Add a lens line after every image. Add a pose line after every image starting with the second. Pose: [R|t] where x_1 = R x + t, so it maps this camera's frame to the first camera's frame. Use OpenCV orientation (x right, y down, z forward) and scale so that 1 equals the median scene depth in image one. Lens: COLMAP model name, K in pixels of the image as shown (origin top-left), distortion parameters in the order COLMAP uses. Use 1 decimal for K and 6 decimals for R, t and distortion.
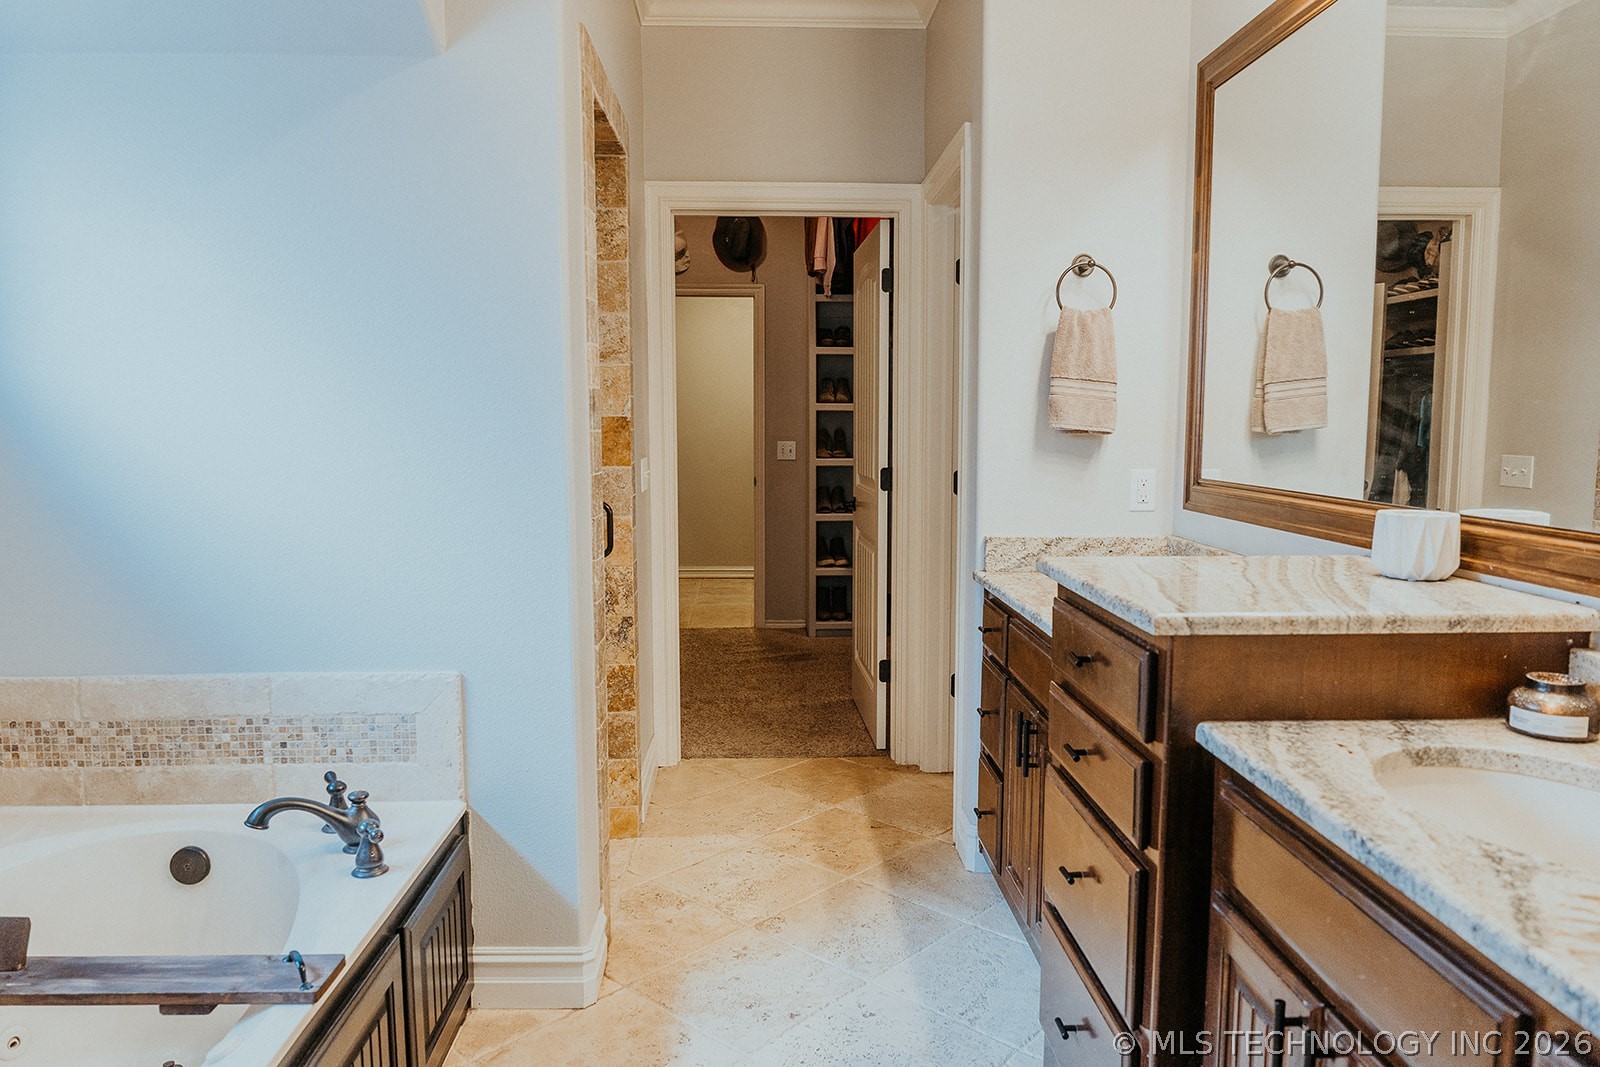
lens RADIAL K [[1064.8, 0, 772.4], [0, 1064.8, 532.6], [0, 0, 1]] dist [-0.004426, -0.011625]
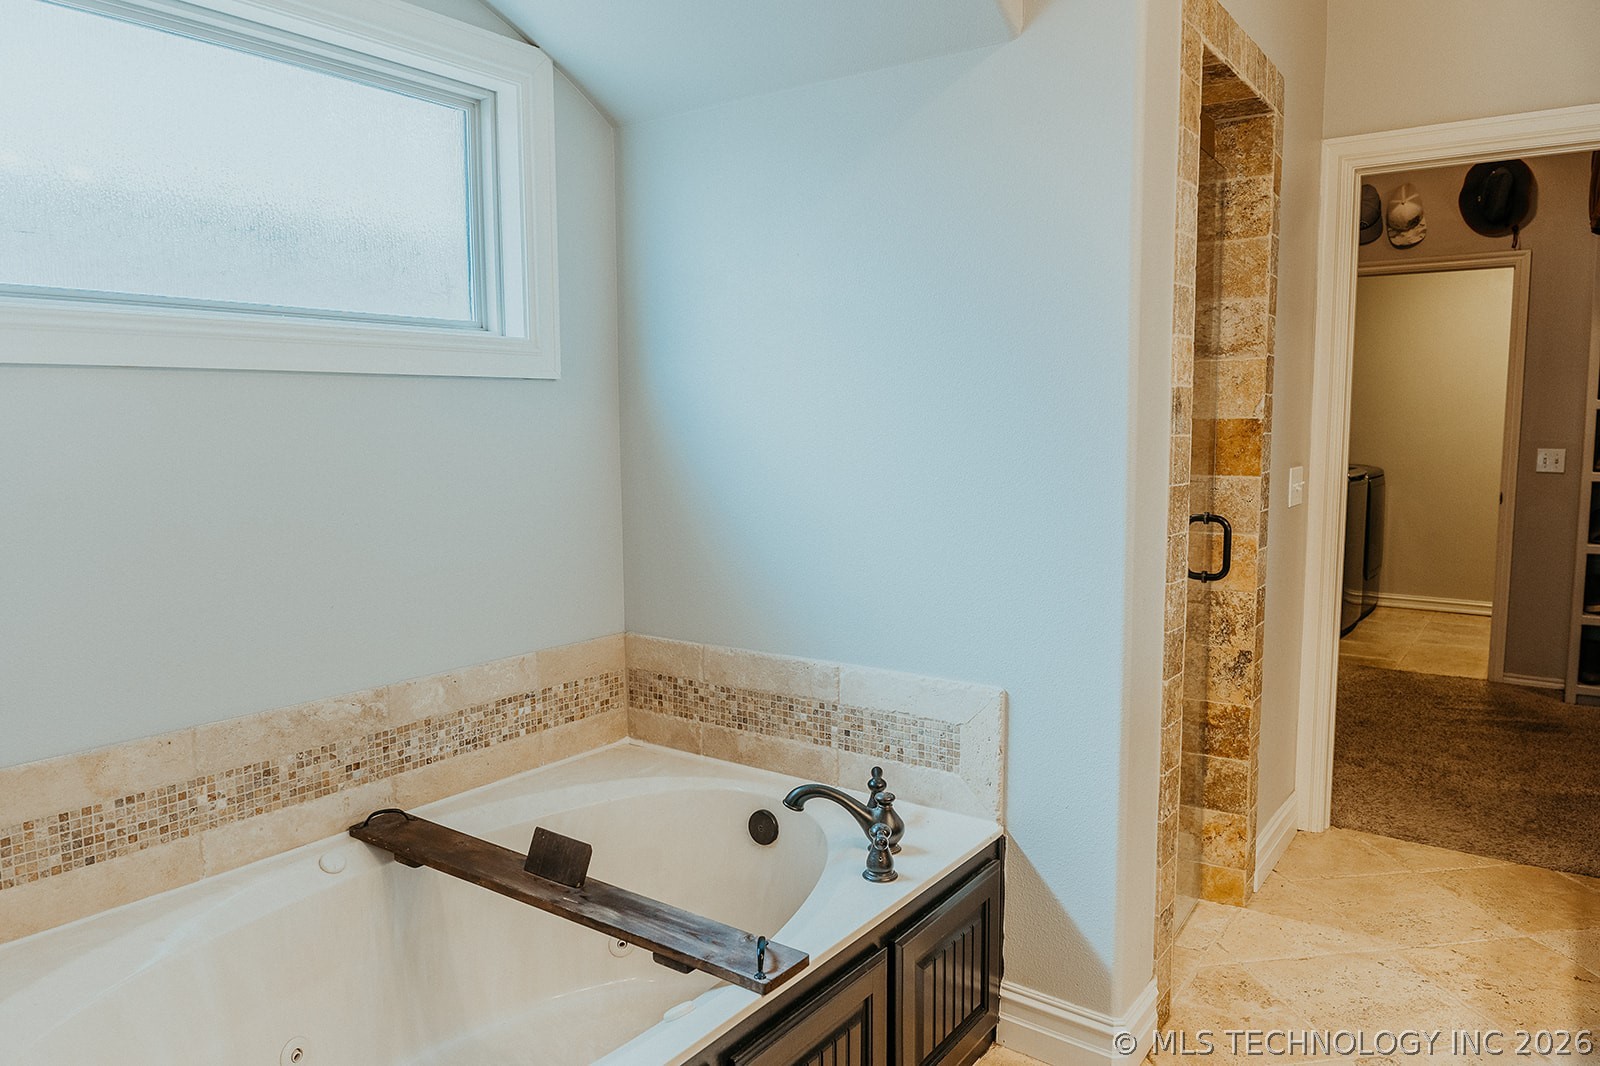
lens RADIAL K [[1064.8, 0, 800.1], [0, 1064.8, 532.5], [0, 0, 1]] dist [-0.004426, -0.011625]
pose [[0.794502, 0.060817, -0.604209, 0.112072], [-0.061354, 0.997920, 0.019768, -0.013956], [0.604155, 0.021365, 0.796581, 0.115830]]
